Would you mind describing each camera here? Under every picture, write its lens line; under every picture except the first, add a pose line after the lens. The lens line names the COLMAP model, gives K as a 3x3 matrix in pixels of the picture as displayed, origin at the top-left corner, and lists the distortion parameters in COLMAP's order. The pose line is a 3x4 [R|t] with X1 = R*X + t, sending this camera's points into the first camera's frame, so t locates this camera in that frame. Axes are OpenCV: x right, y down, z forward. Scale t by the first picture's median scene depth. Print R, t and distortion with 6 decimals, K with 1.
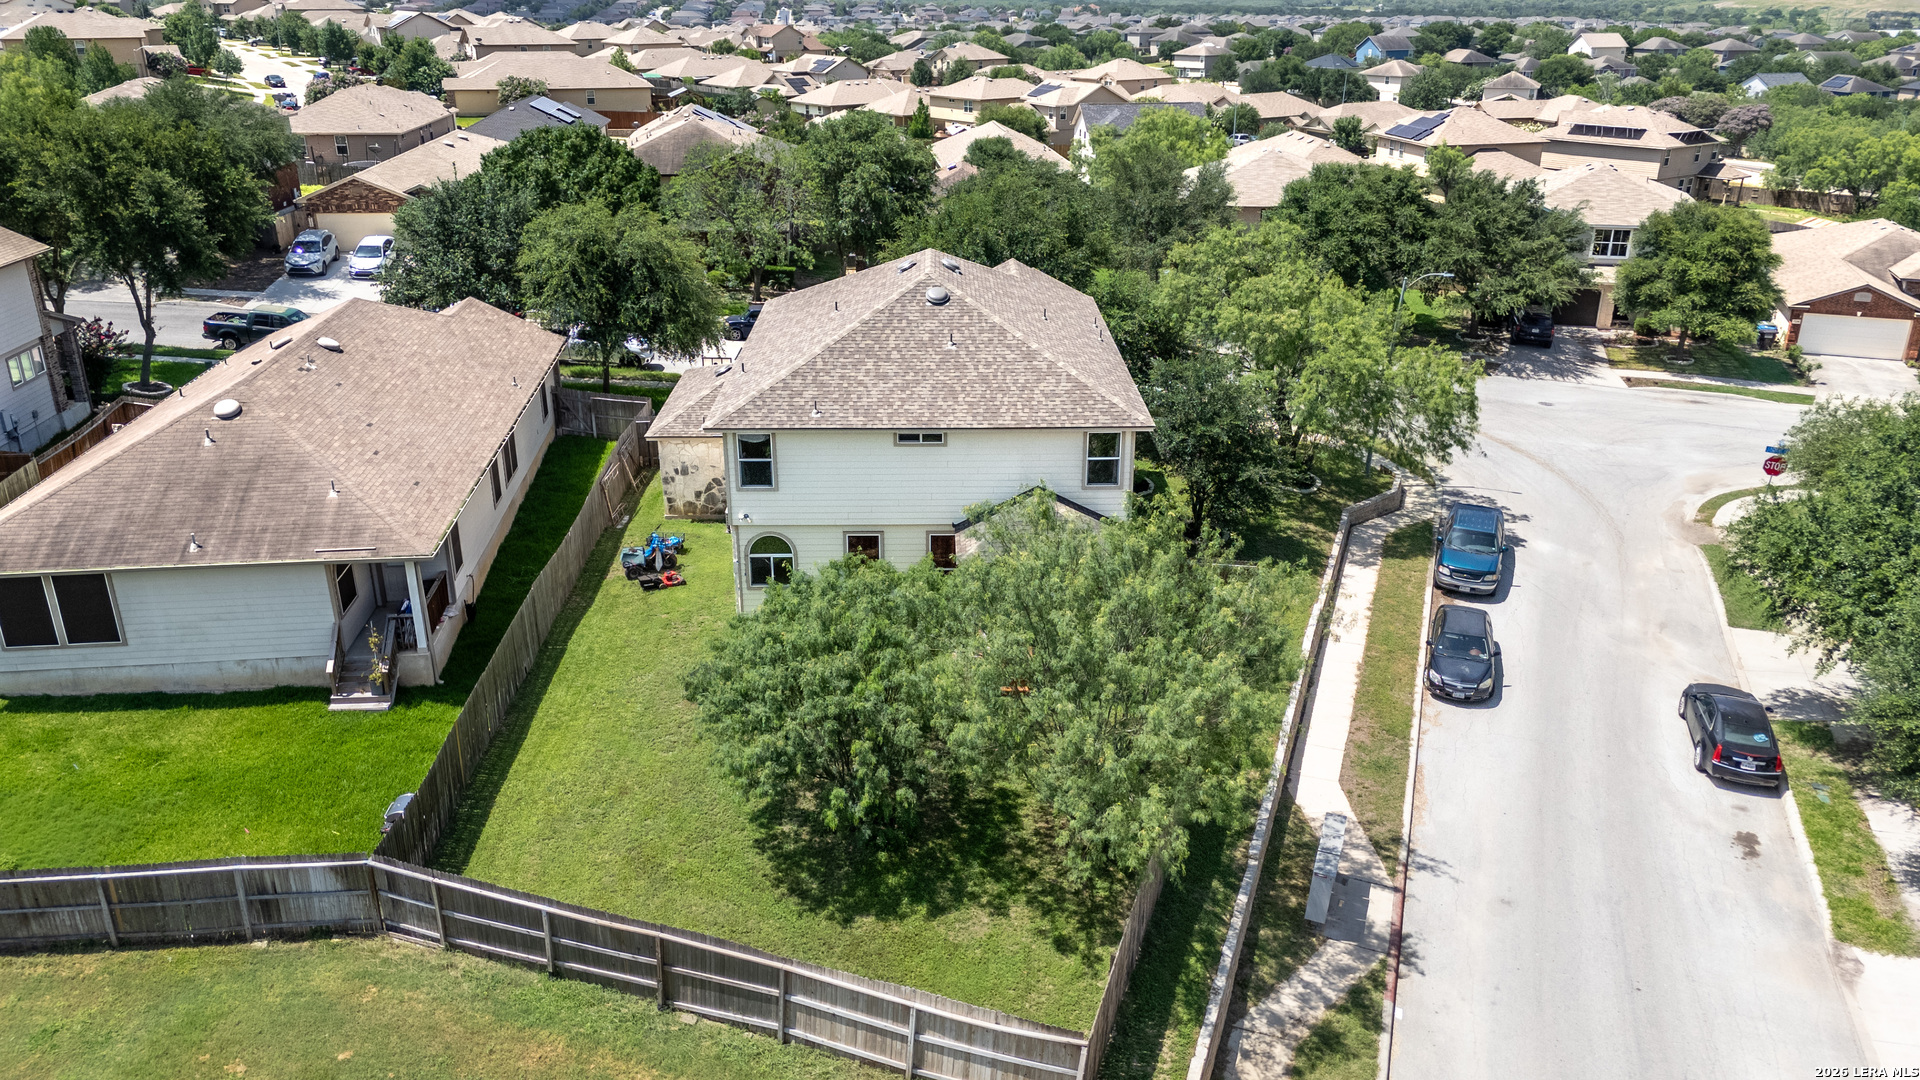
lens RADIAL K [[1421.6, 0, 971.0], [0, 1421.6, 537.6], [0, 0, 1]] dist [0.054080, -0.039815]
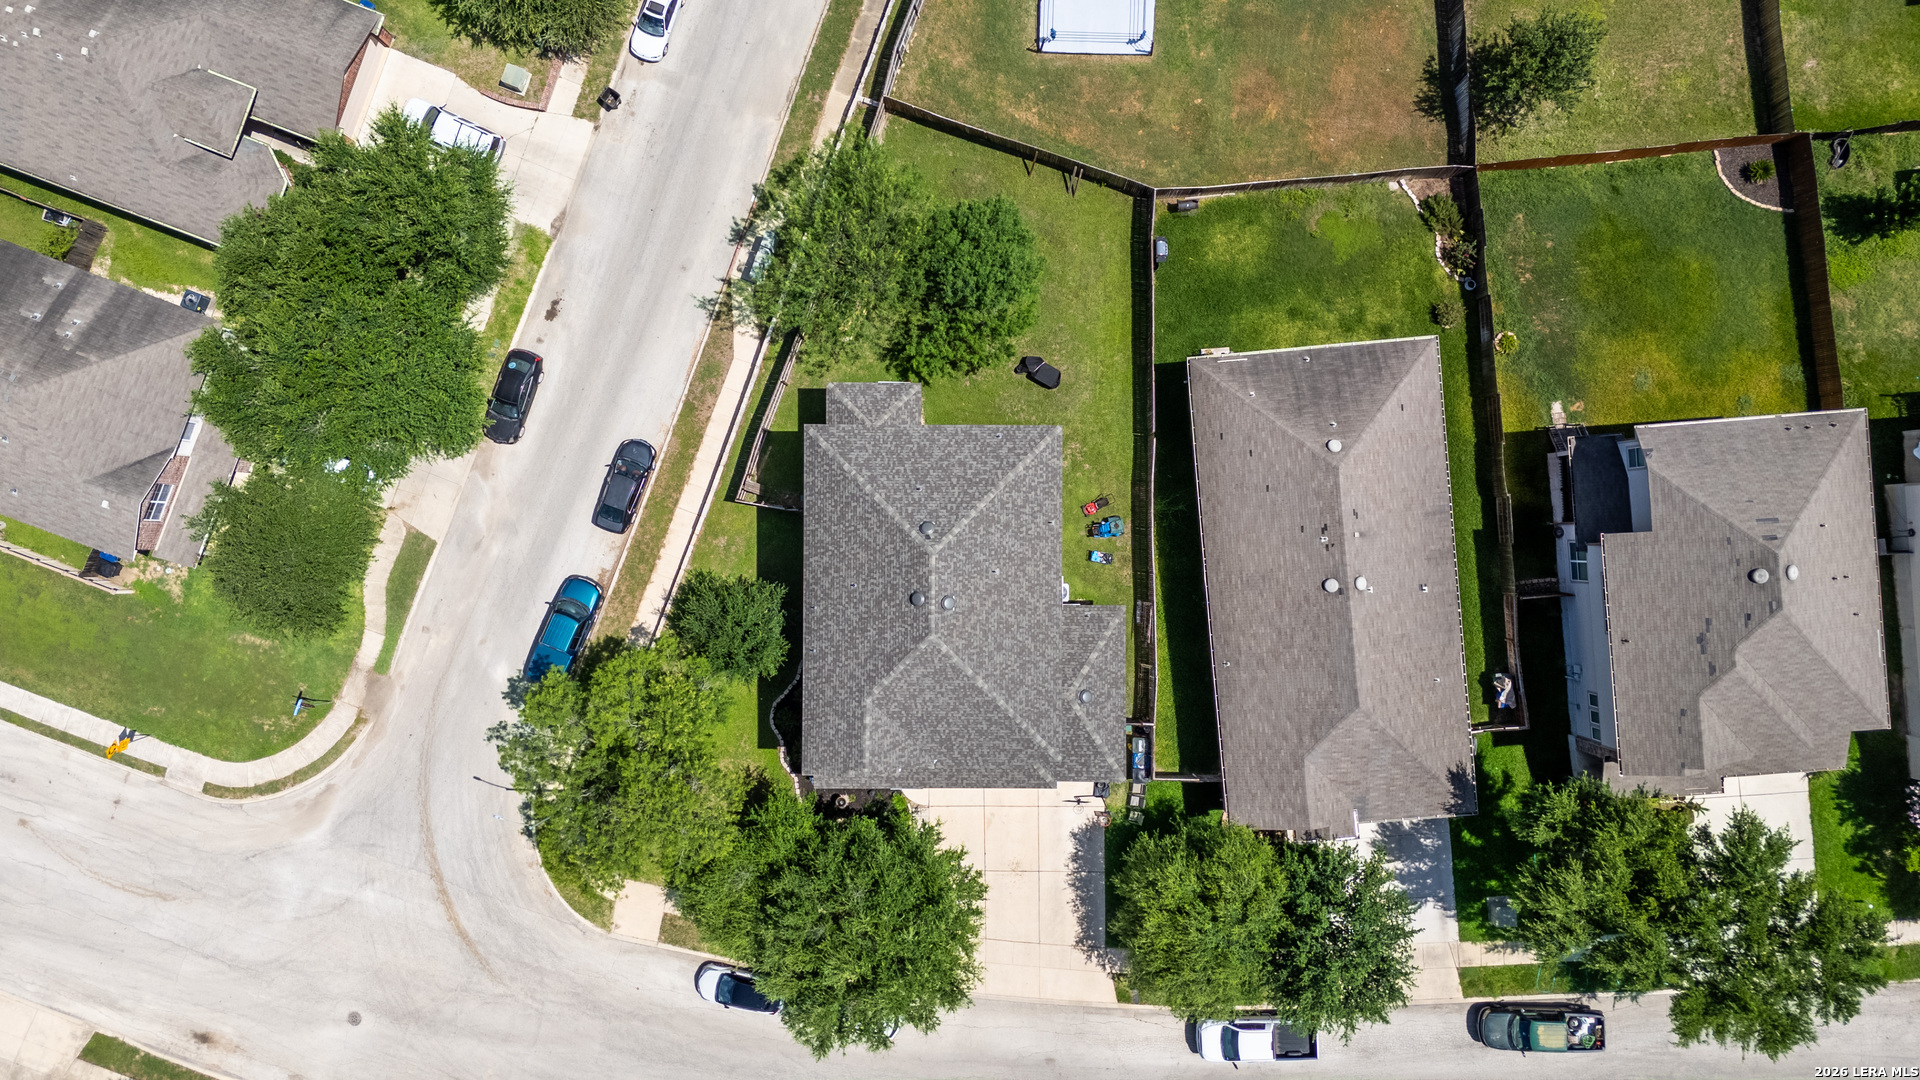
lens RADIAL K [[1434.9, 0, 990.0], [0, 1434.9, 506.7], [0, 0, 1]] dist [0.064079, -0.050207]
pose [[-0.999635, -0.023191, -0.013868, -0.071597], [-0.004781, -0.353318, 0.935491, -1.613227], [-0.026595, 0.935216, 0.353078, 0.426927]]
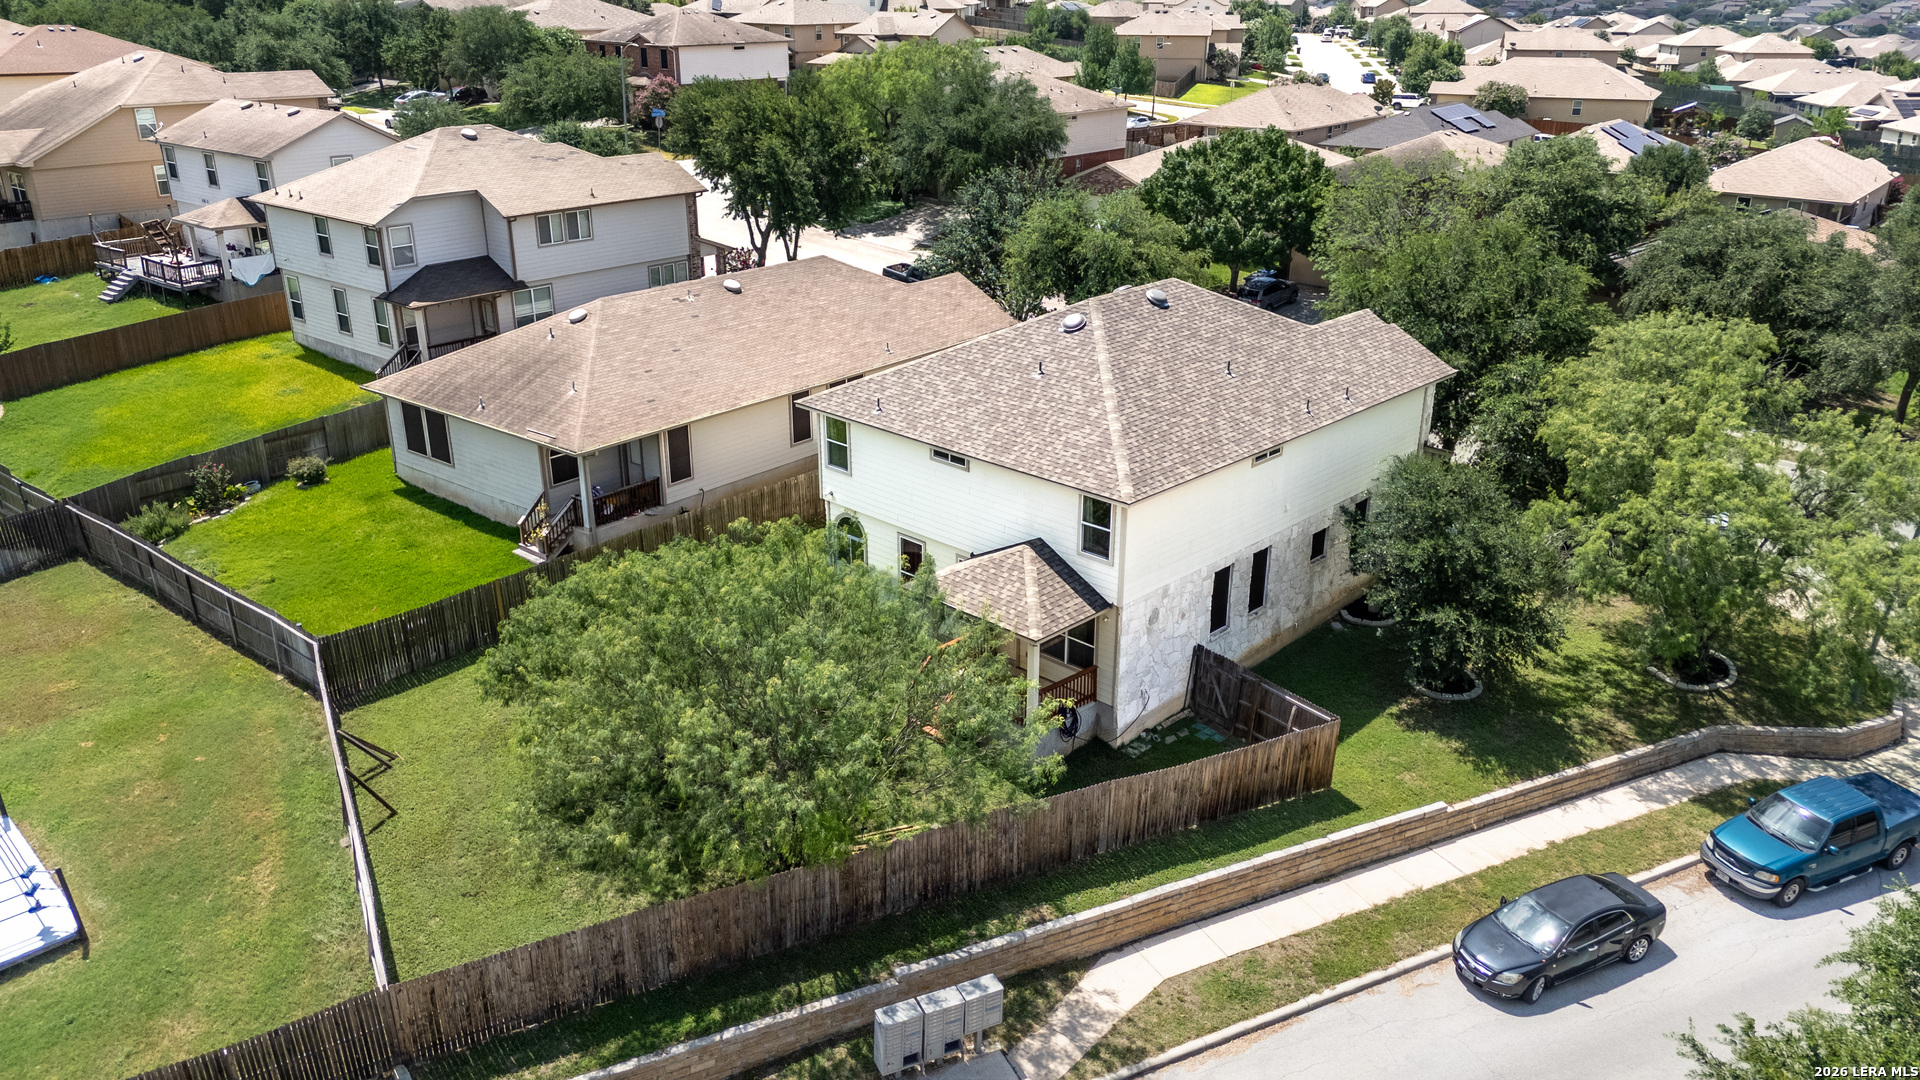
lens RADIAL K [[1421.6, 0, 971.0], [0, 1421.6, 537.6], [0, 0, 1]] dist [0.054080, -0.039815]
pose [[0.707256, 0.262311, -0.656492, 0.583518], [-0.263150, 0.959568, 0.099910, -0.109975], [0.656156, 0.102094, 0.747687, 0.263982]]
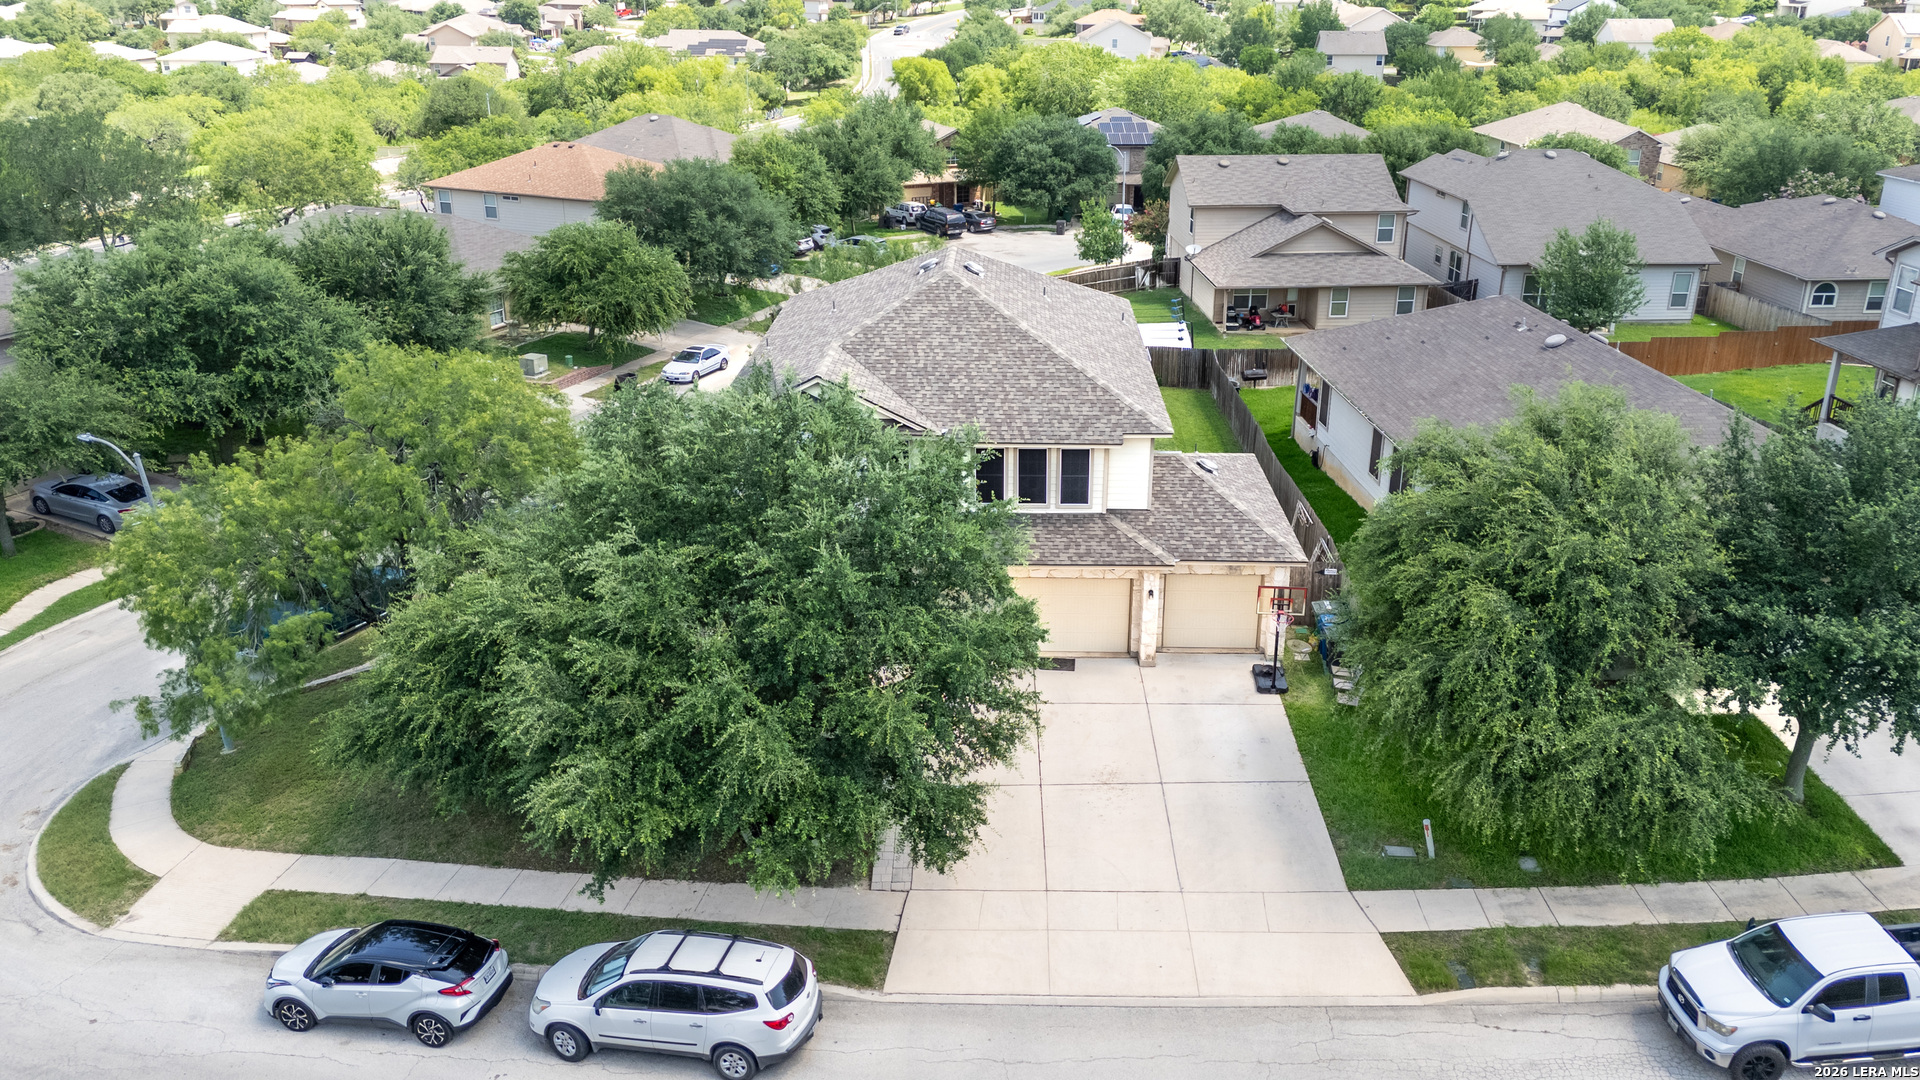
lens RADIAL K [[1434.9, 0, 990.0], [0, 1434.9, 506.7], [0, 0, 1]] dist [0.064079, -0.050207]
pose [[-0.999509, -0.015697, 0.027116, -0.092307], [0.006492, 0.742900, 0.669371, -0.762242], [-0.030652, 0.669218, -0.742433, 1.948072]]
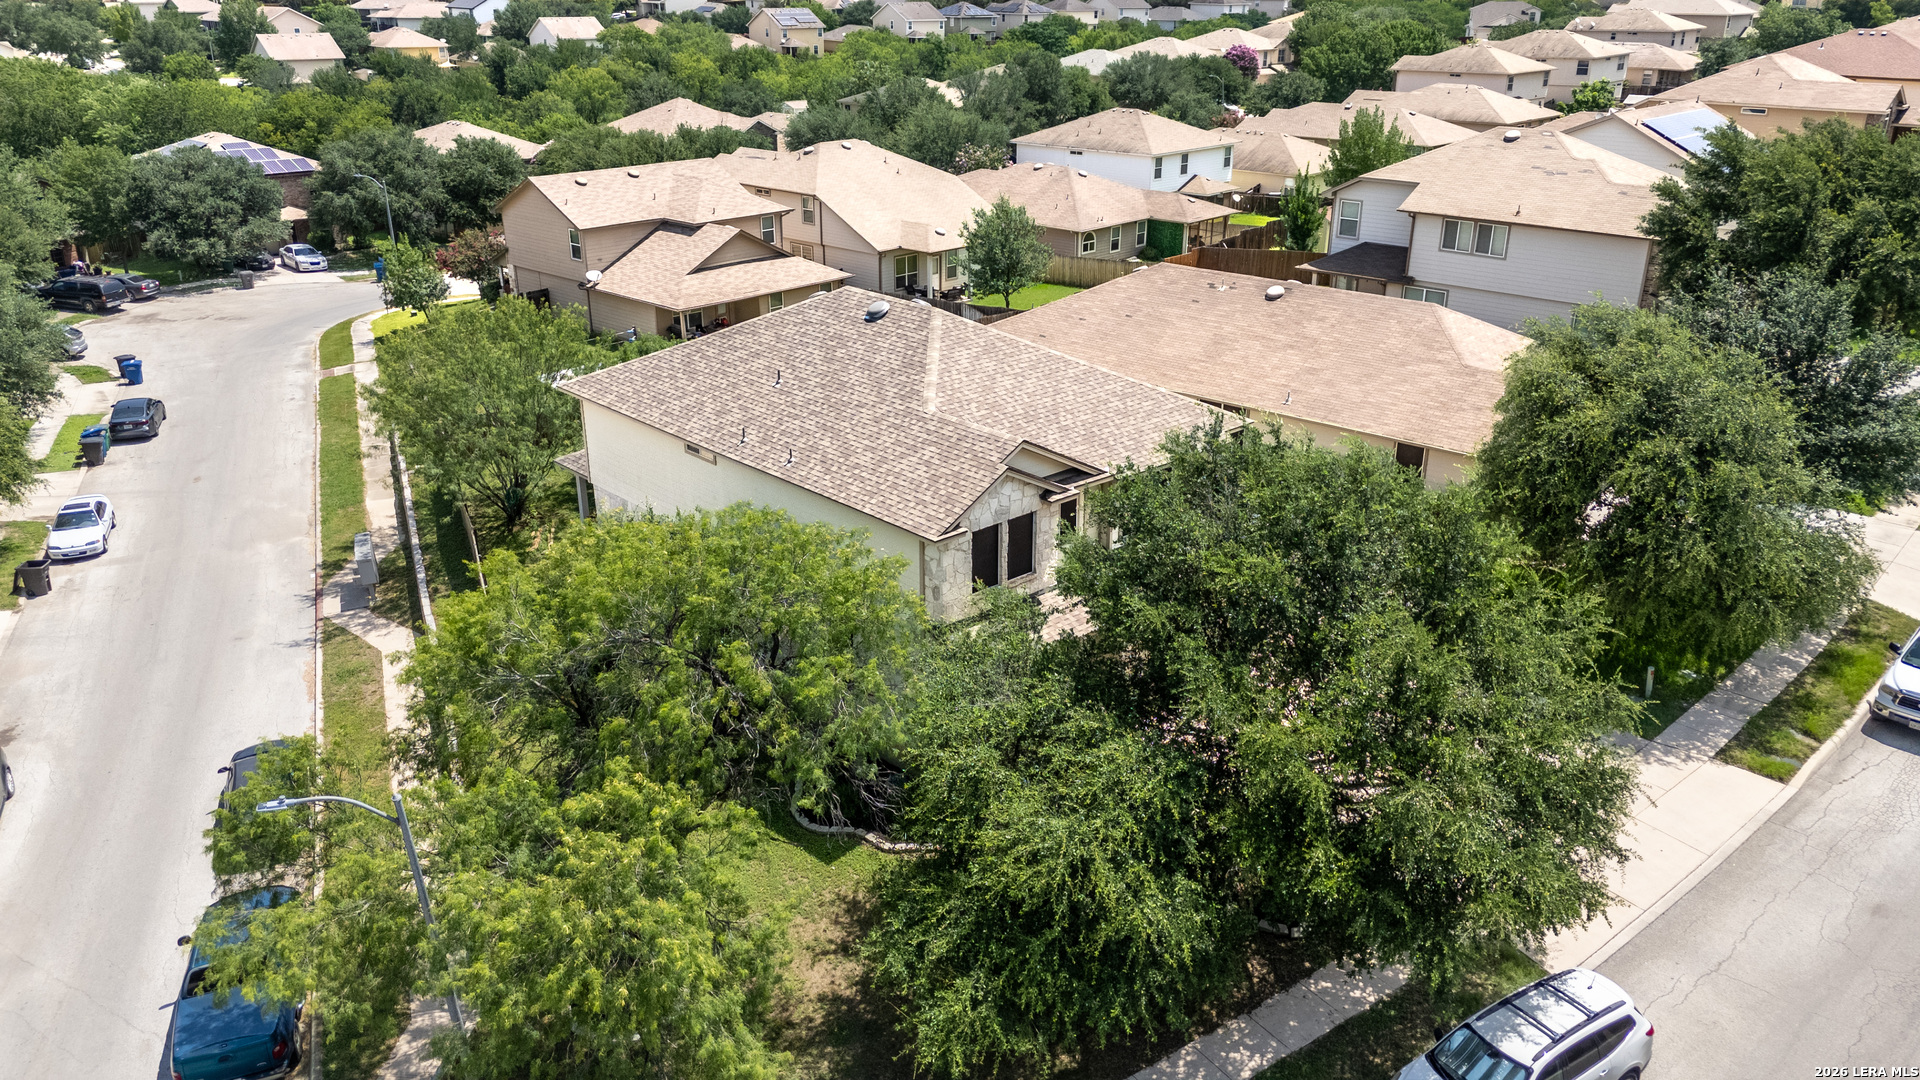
lens RADIAL K [[1421.6, 0, 971.0], [0, 1421.6, 537.6], [0, 0, 1]] dist [0.054080, -0.039815]
pose [[-0.744084, 0.245486, -0.621350, 0.545015], [-0.247075, 0.762992, 0.597325, -0.652546], [0.620720, 0.597980, -0.507076, 1.656625]]
